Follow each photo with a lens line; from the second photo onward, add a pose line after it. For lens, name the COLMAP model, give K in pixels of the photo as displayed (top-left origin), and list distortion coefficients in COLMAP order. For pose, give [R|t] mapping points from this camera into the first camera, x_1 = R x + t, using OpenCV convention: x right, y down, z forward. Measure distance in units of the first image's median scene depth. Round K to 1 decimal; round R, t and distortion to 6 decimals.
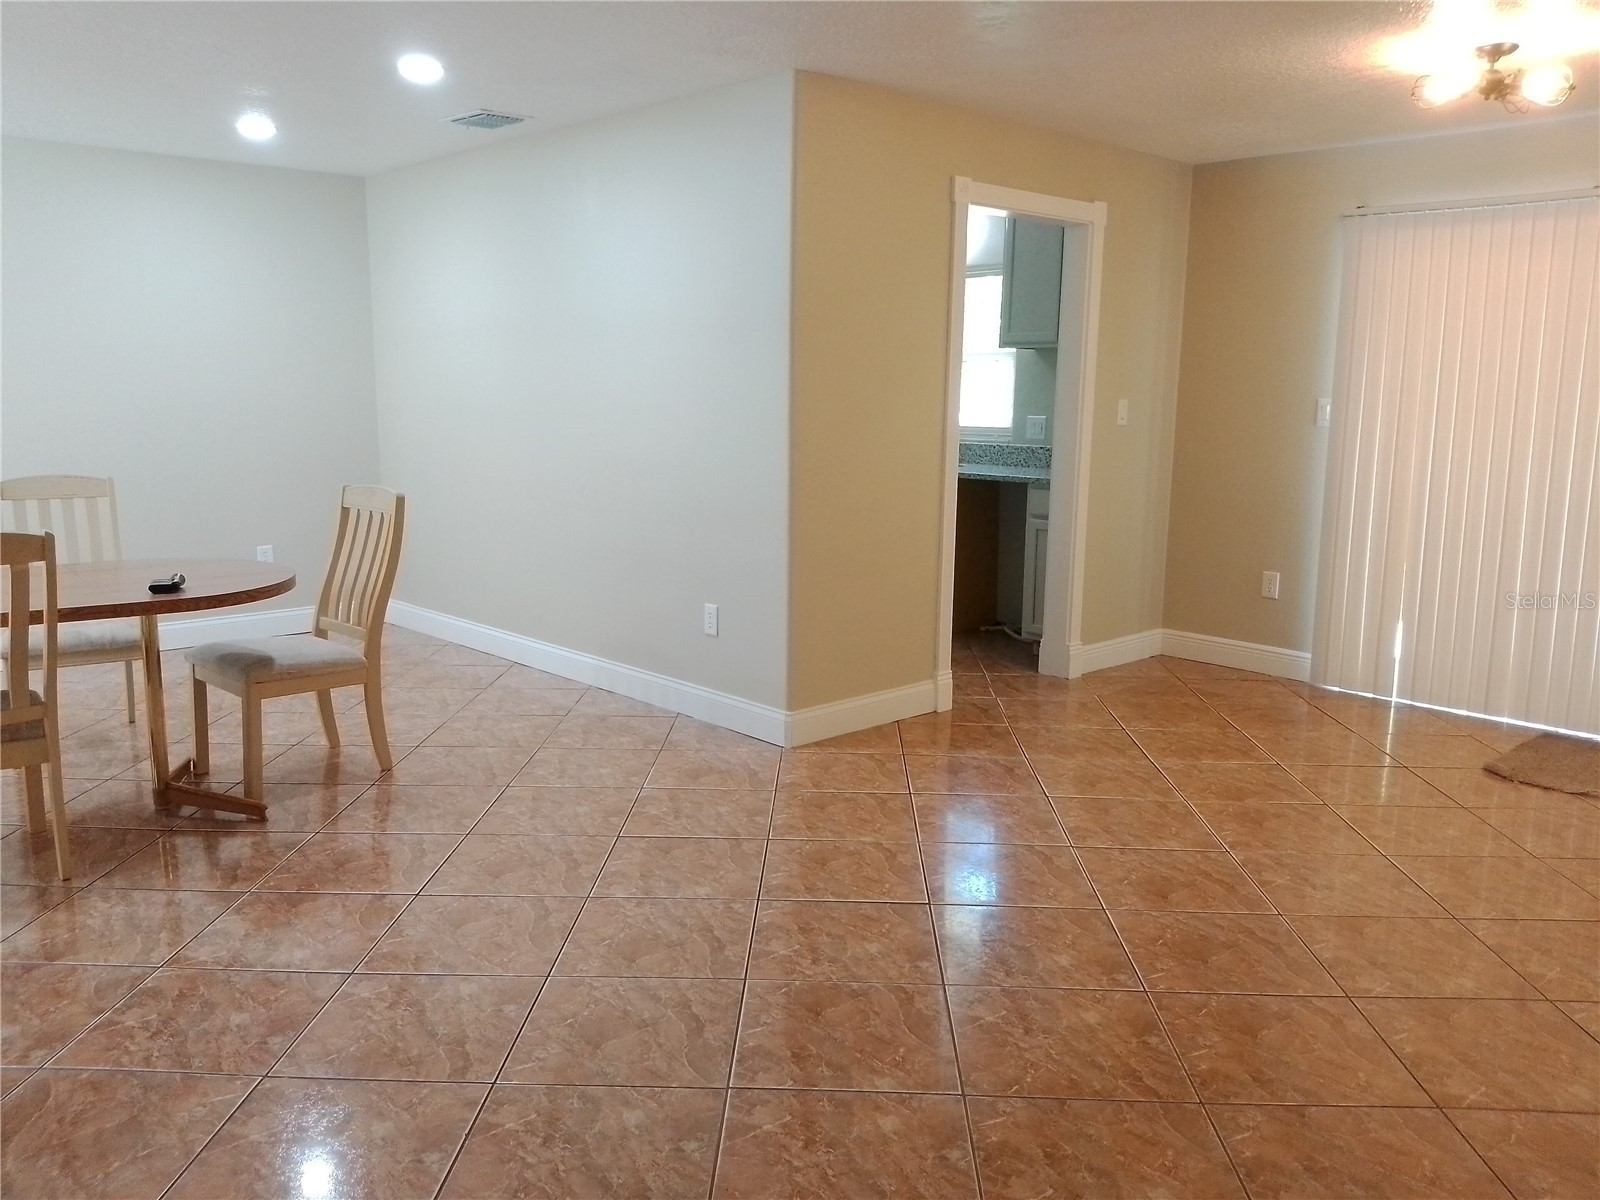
lens RADIAL K [[1271.8, 0, 797.8], [0, 1271.8, 602.2], [0, 0, 1]] dist [0.105452, 0.001592]
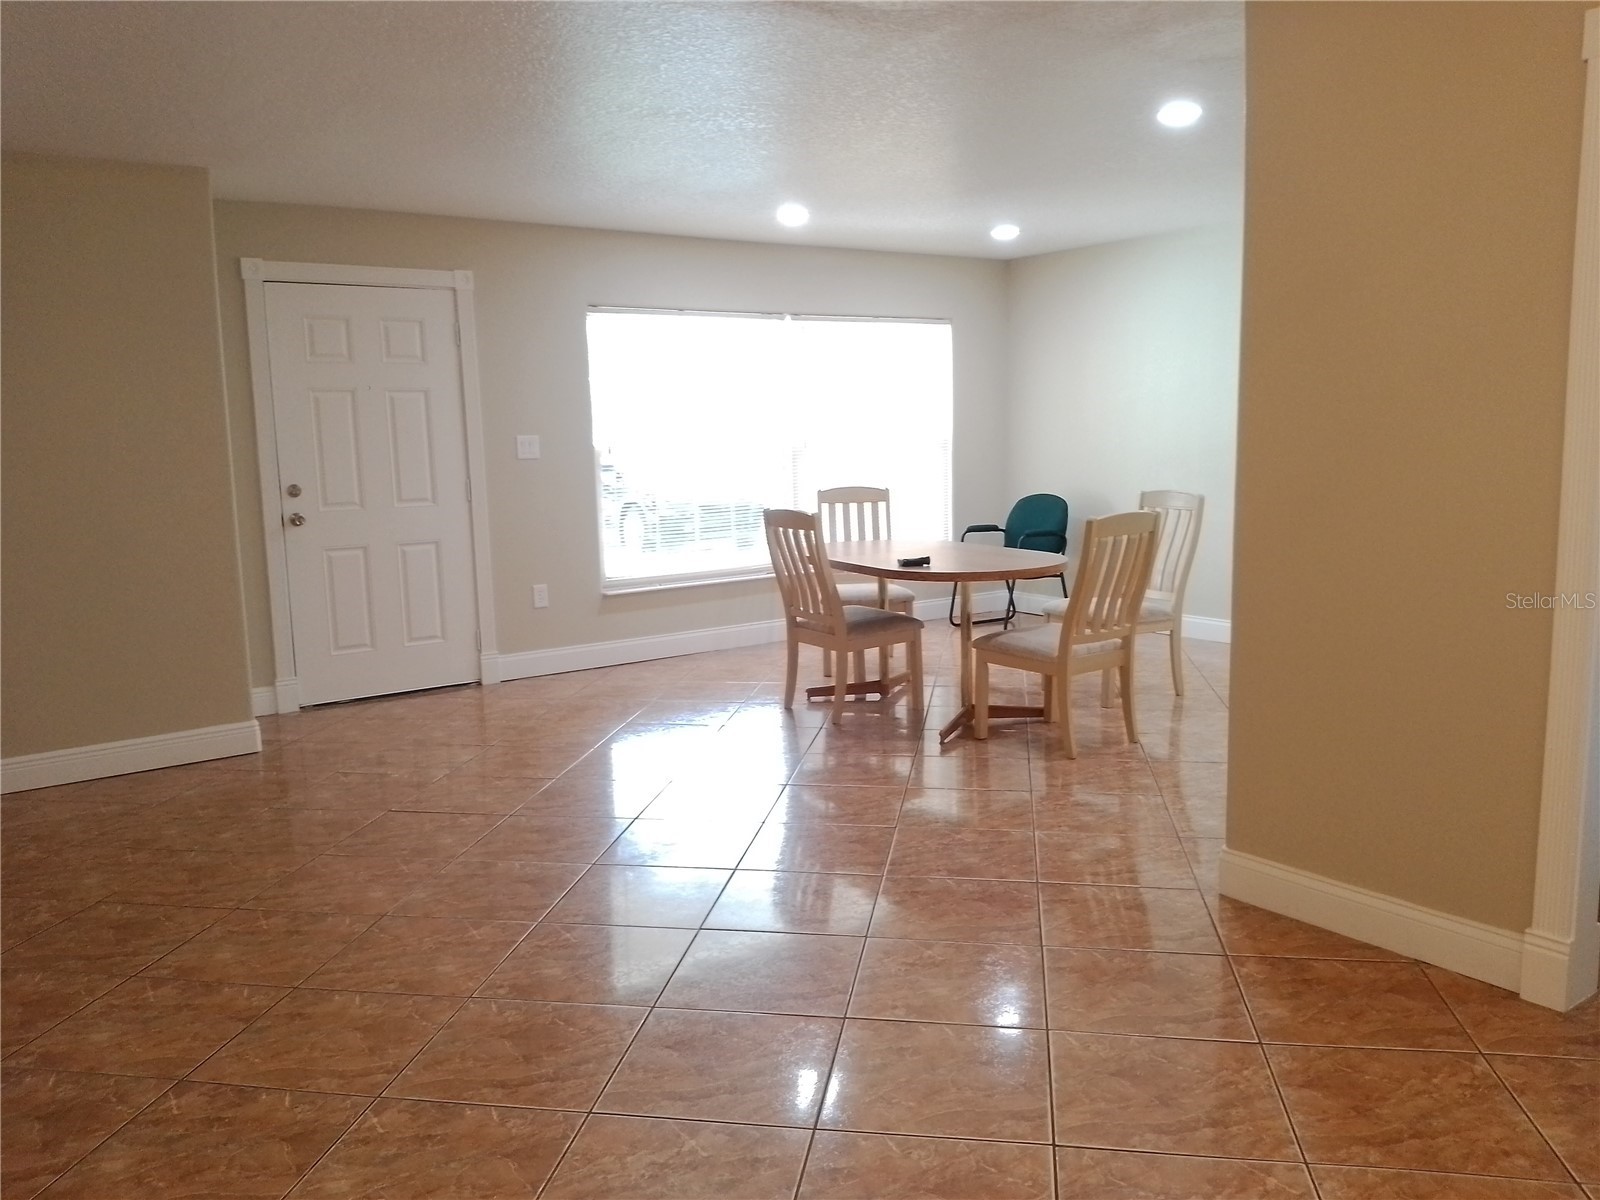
lens RADIAL K [[1271.8, 0, 793.6], [0, 1271.8, 604.5], [0, 0, 1]] dist [0.105452, 0.001592]
pose [[-0.209732, 0.114440, -0.971039, 1.044836], [-0.084557, 0.987283, 0.134618, -0.159487], [0.974096, 0.110342, -0.197388, 1.238139]]
